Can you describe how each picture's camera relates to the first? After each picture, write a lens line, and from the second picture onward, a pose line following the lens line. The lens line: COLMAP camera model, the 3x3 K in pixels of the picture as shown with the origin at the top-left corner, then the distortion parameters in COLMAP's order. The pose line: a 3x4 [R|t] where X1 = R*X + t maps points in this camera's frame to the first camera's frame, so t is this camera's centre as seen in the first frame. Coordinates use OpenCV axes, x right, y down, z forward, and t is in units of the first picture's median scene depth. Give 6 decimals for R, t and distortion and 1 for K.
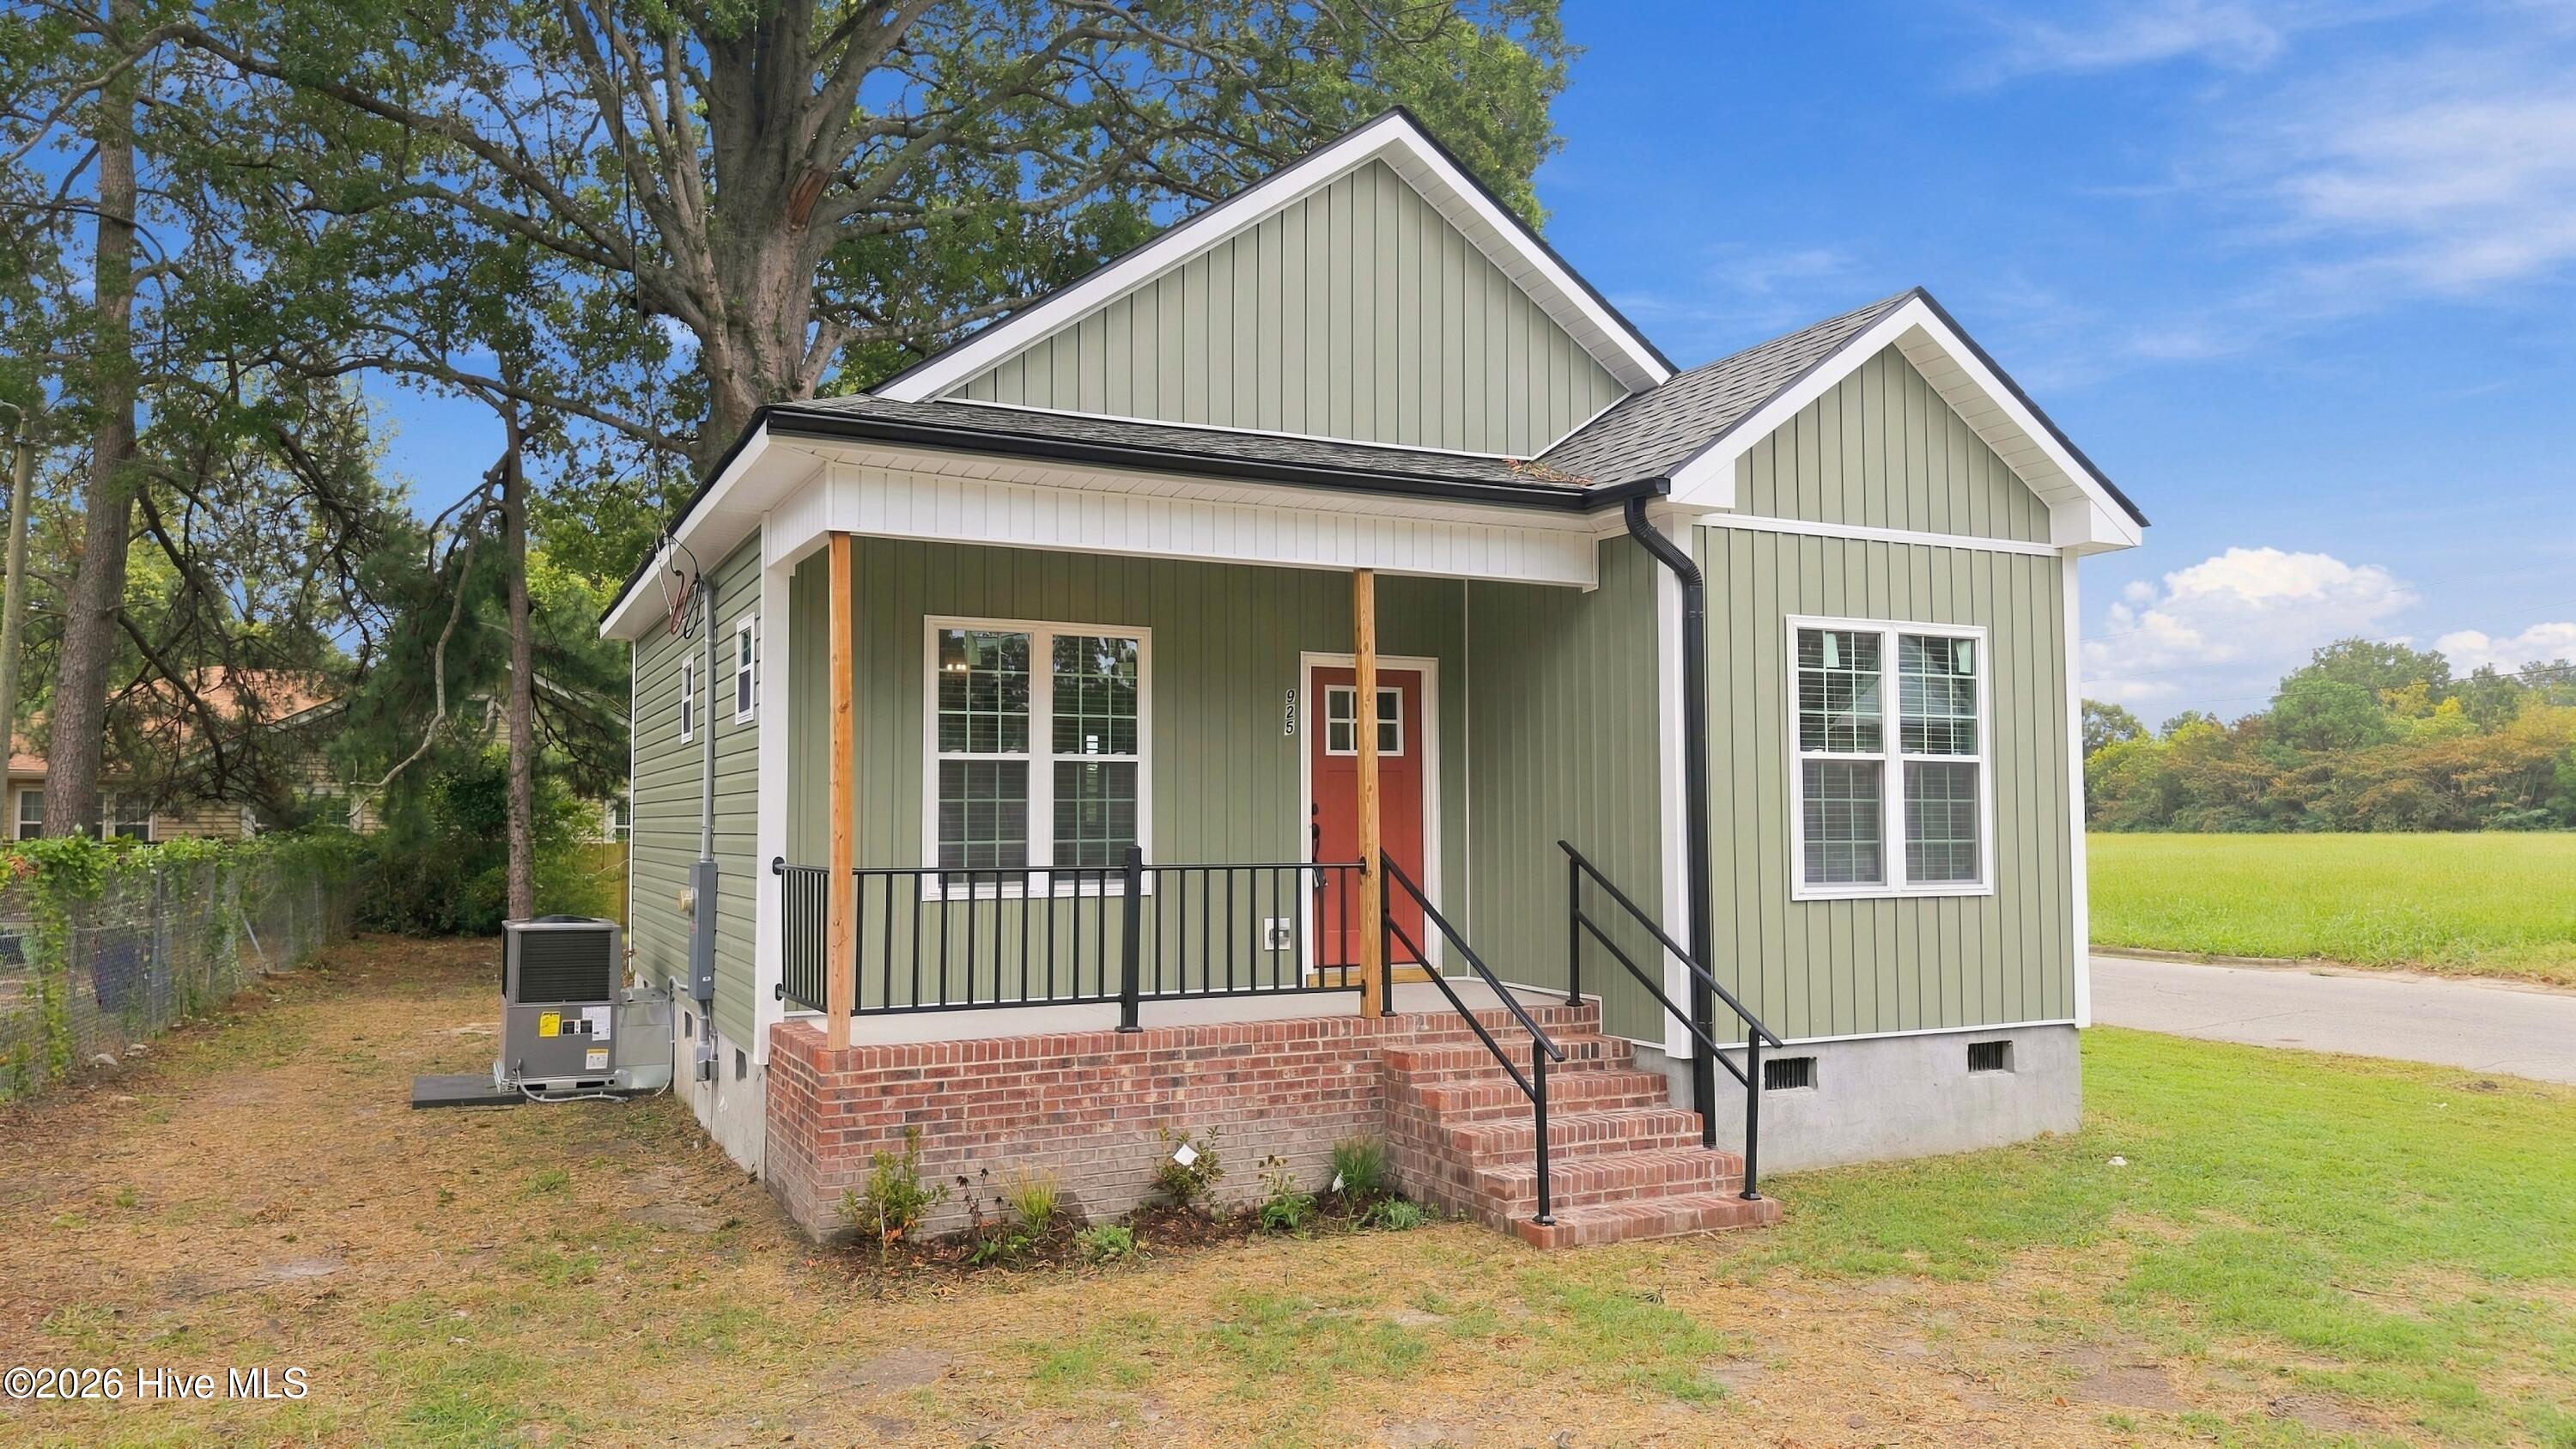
lens RADIAL K [[1812.8, 0, 1288.0], [0, 1812.8, 724.5], [0, 0, 1]] dist [0.008225, -0.000866]
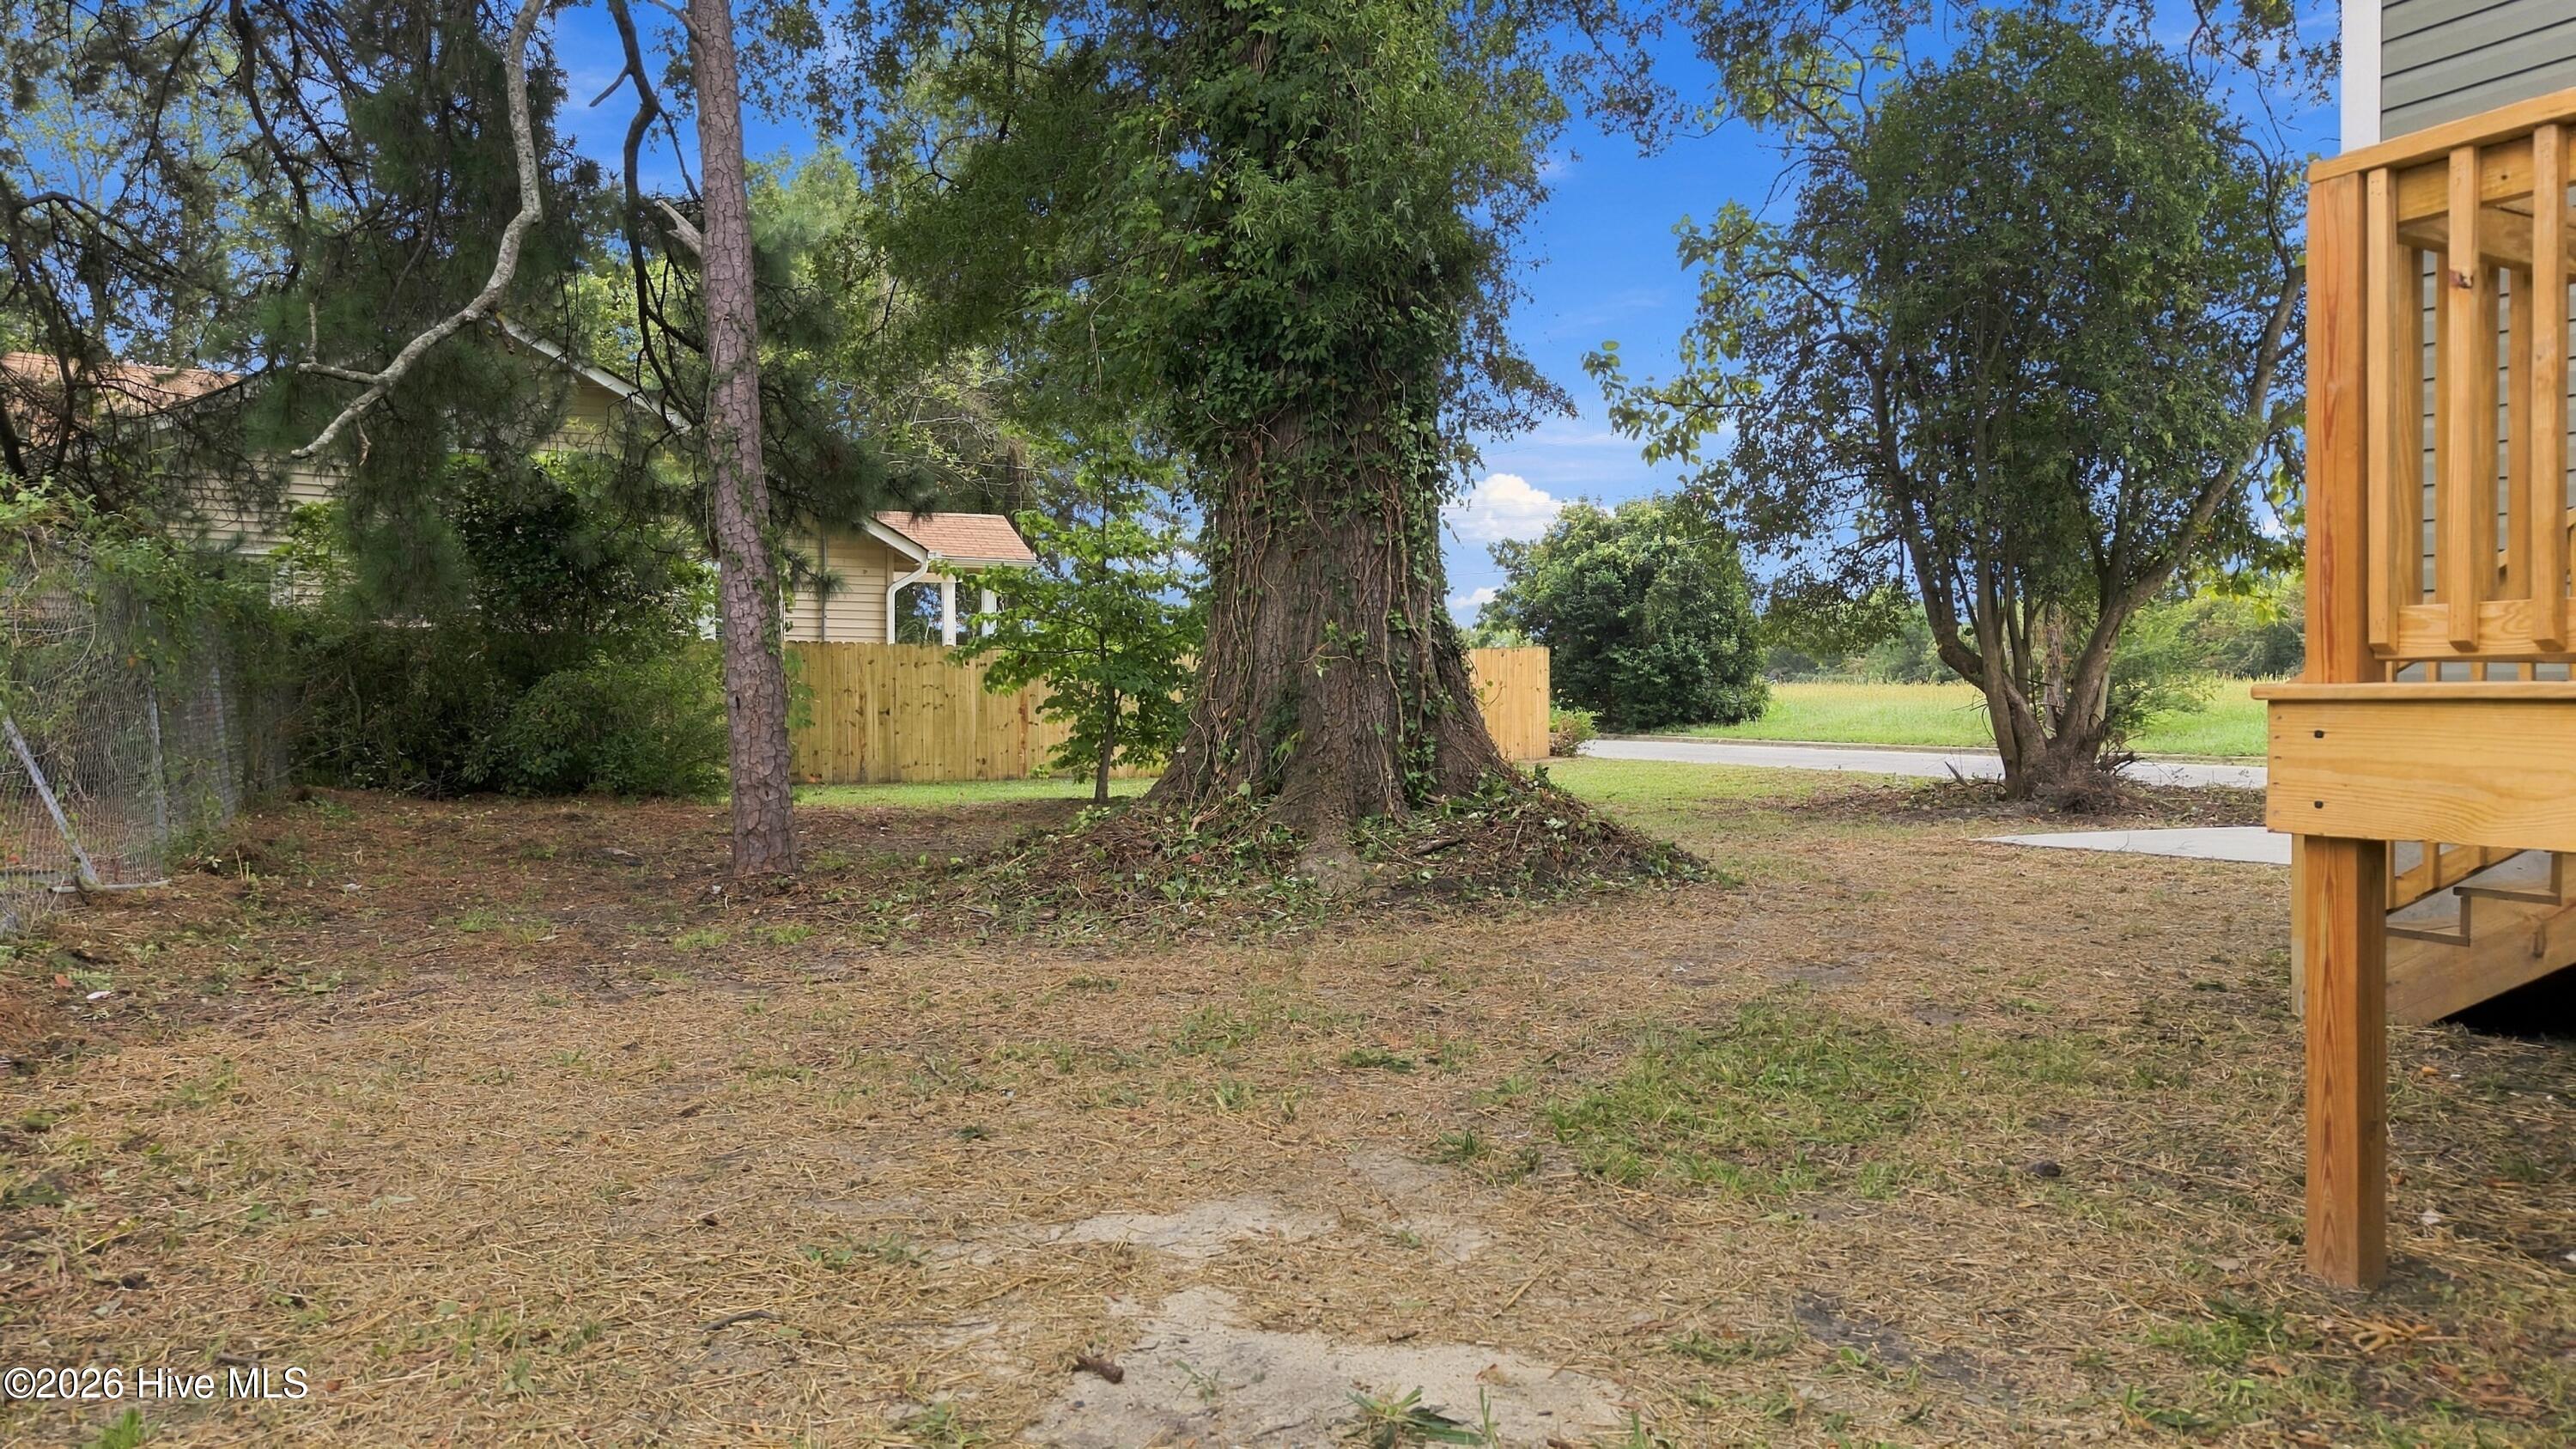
lens RADIAL K [[1708.8, 0, 1294.3], [0, 1708.8, 760.7], [0, 0, 1]] dist [0.012659, -0.001670]
pose [[0.997450, 0.009603, 0.070713, -0.270342], [-0.015818, 0.996007, 0.087867, 0.060637], [-0.069587, -0.088762, 0.993619, 0.503934]]
